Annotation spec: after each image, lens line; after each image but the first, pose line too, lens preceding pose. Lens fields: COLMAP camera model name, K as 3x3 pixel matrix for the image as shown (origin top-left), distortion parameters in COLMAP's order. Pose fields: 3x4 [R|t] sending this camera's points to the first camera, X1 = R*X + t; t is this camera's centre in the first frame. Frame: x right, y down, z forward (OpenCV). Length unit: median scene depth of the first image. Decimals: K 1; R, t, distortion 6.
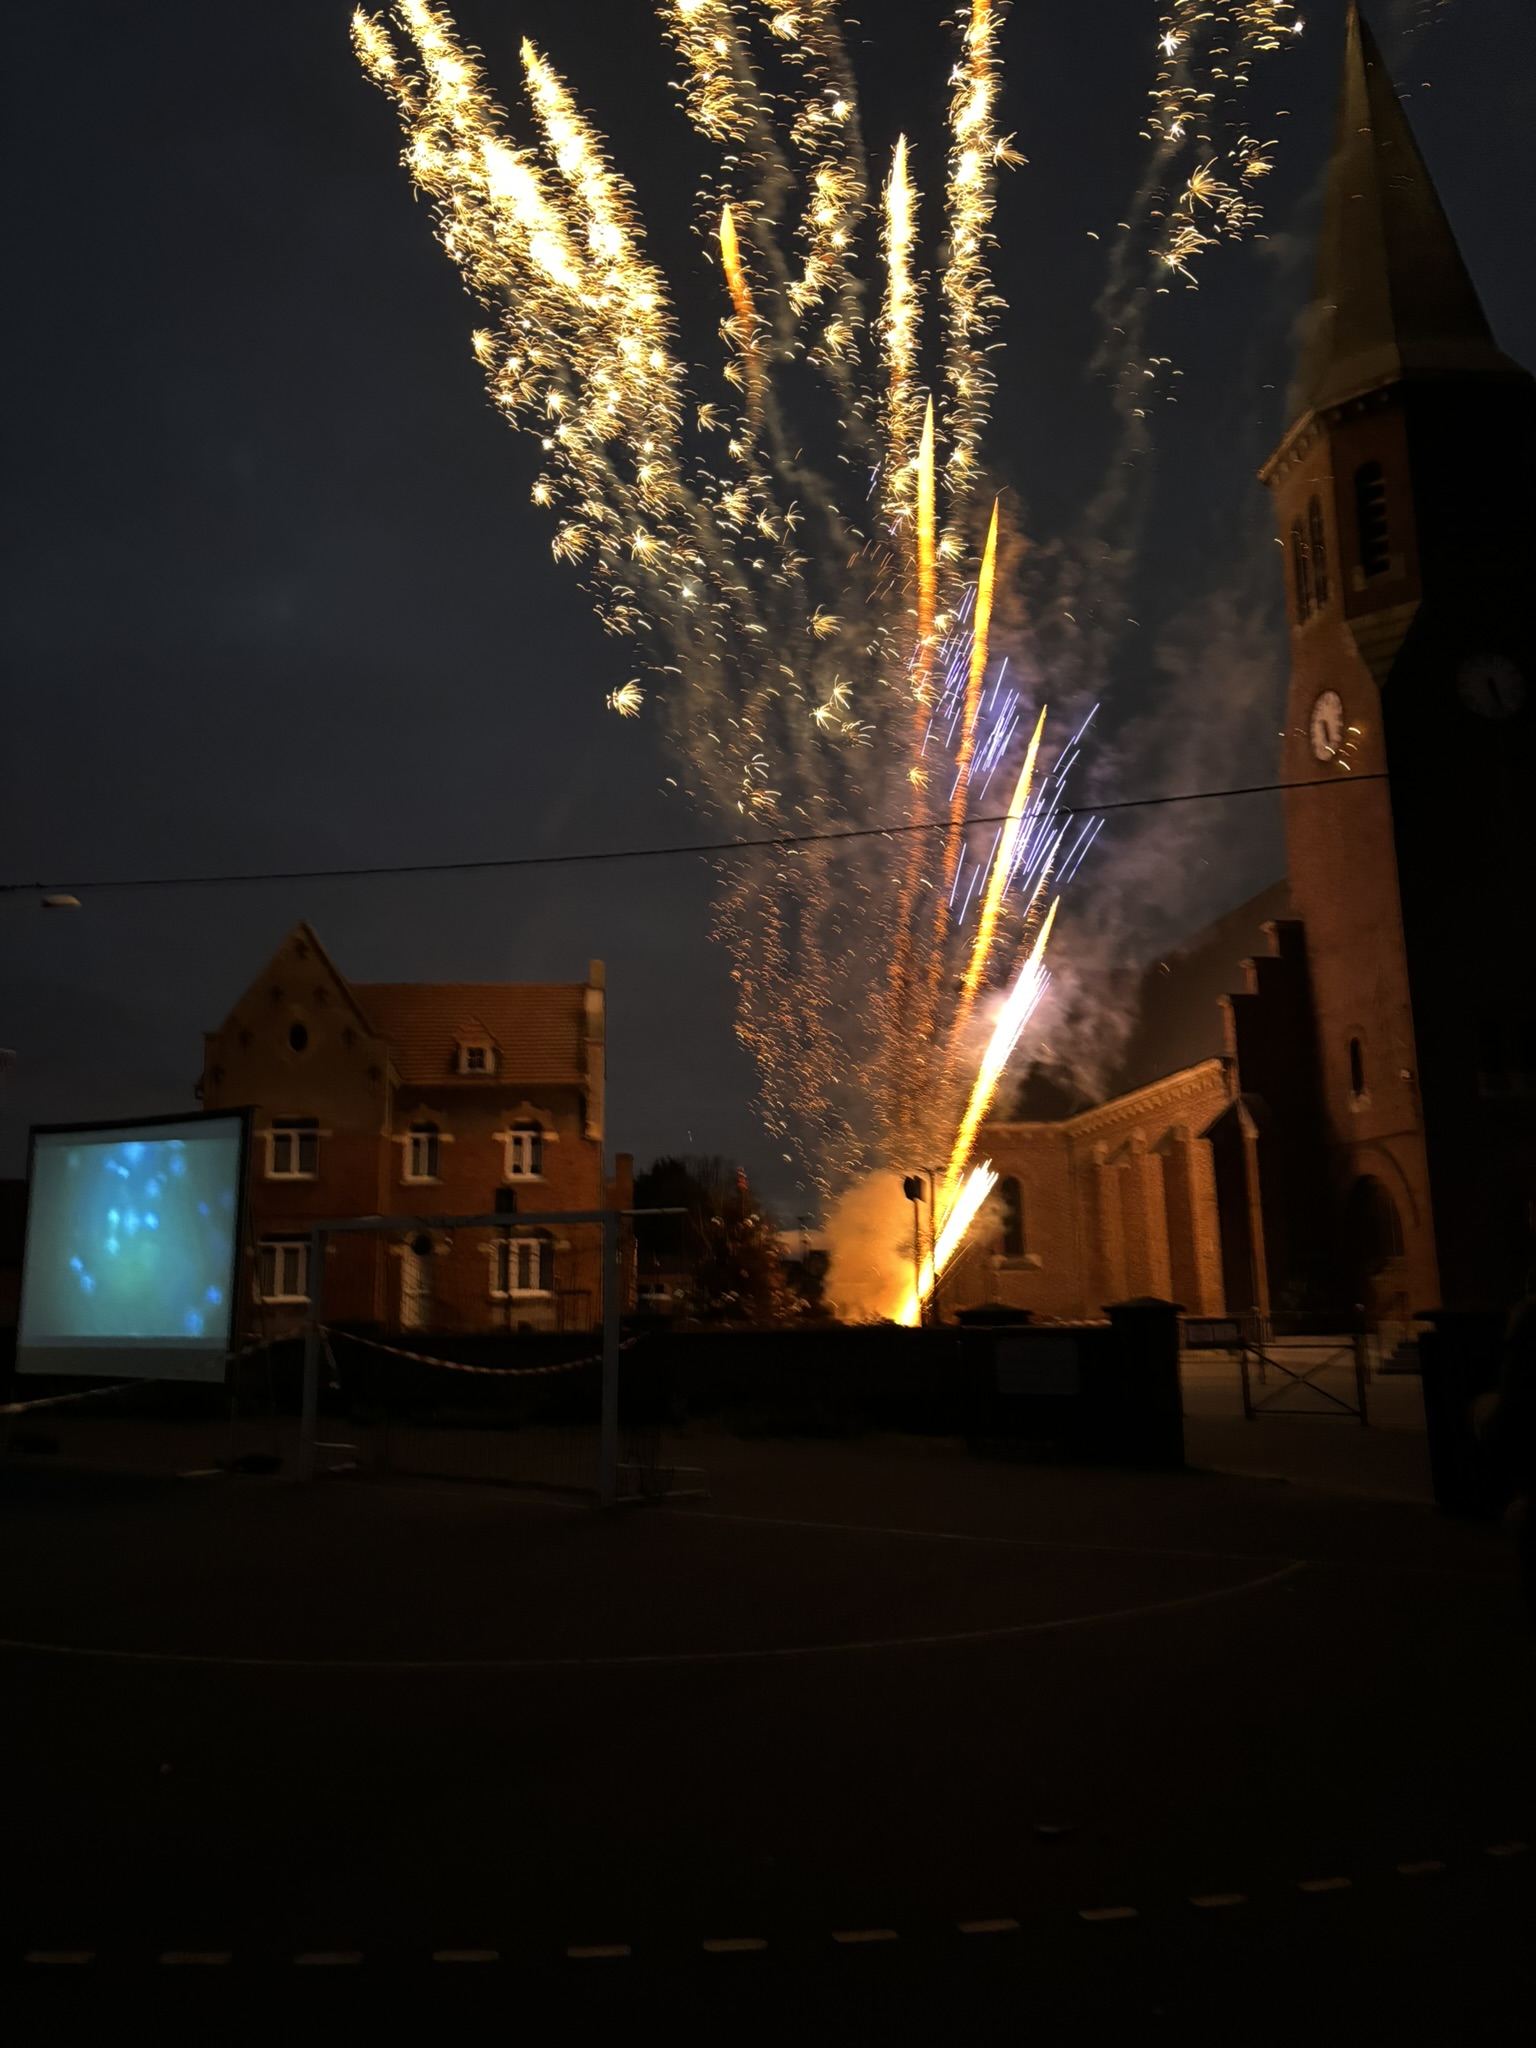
lens RADIAL K [[1542.1, 0, 776.7], [0, 1542.1, 1013.2], [0, 0, 1]] dist [0.118879, -0.153959]
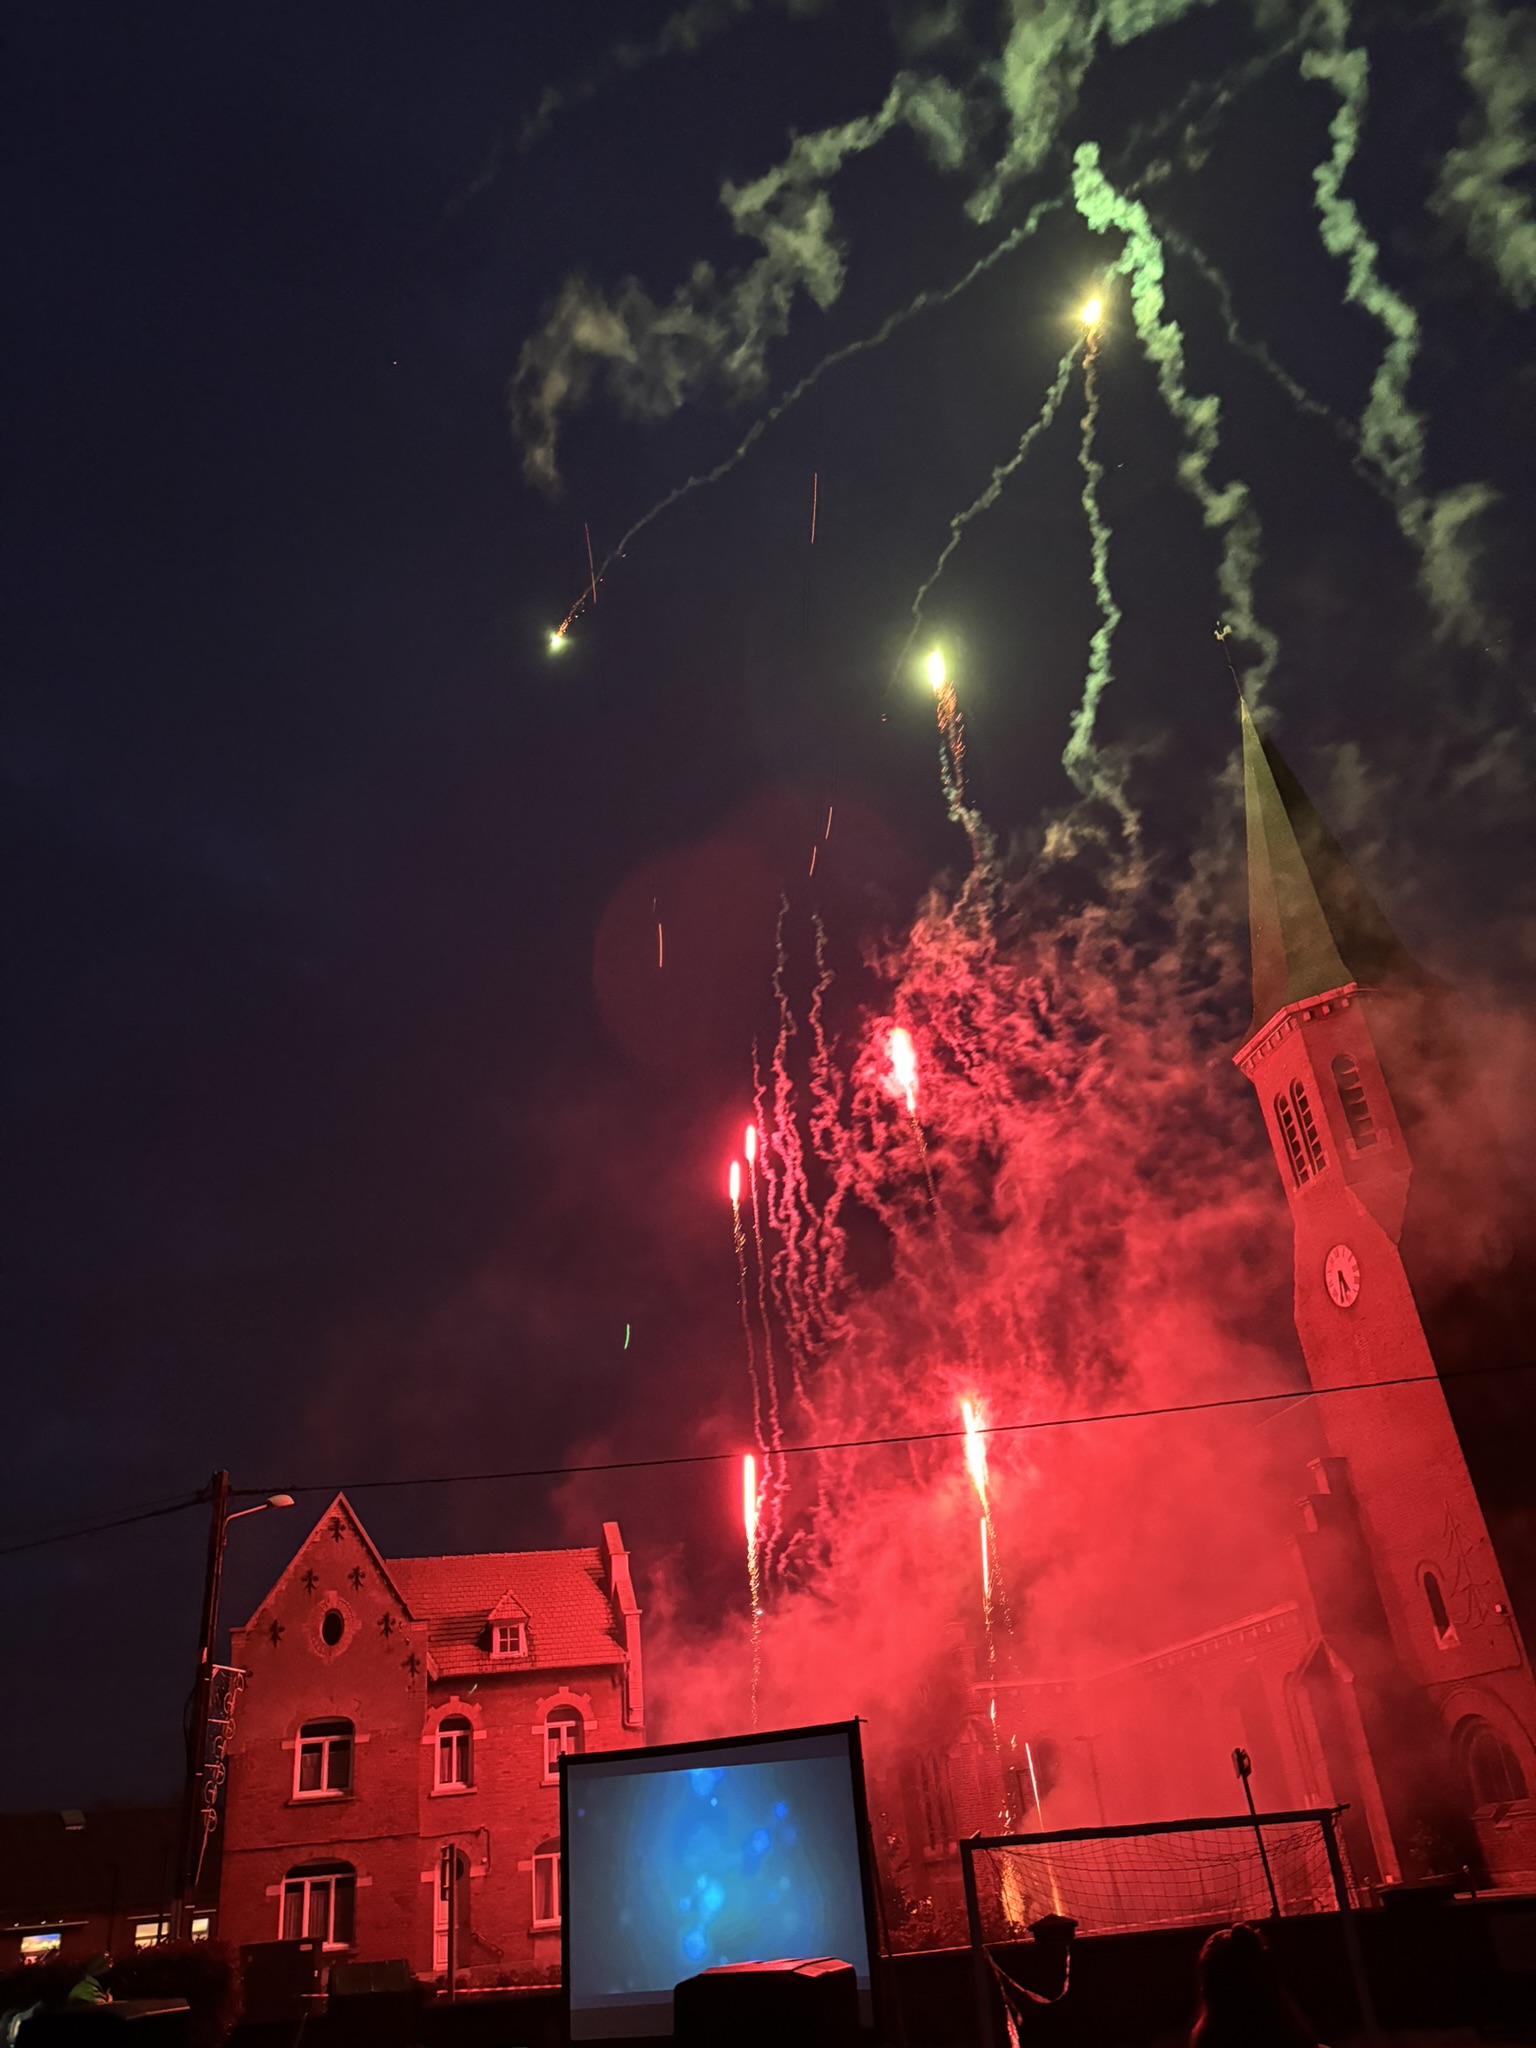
lens RADIAL K [[1542.1, 0, 776.7], [0, 1542.1, 1013.2], [0, 0, 1]] dist [0.118879, -0.153959]
pose [[0.989912, -0.004113, 0.141625, -0.210220], [0.049739, 0.946048, -0.320186, -0.022589], [-0.132667, 0.324000, 0.936709, -0.056682]]
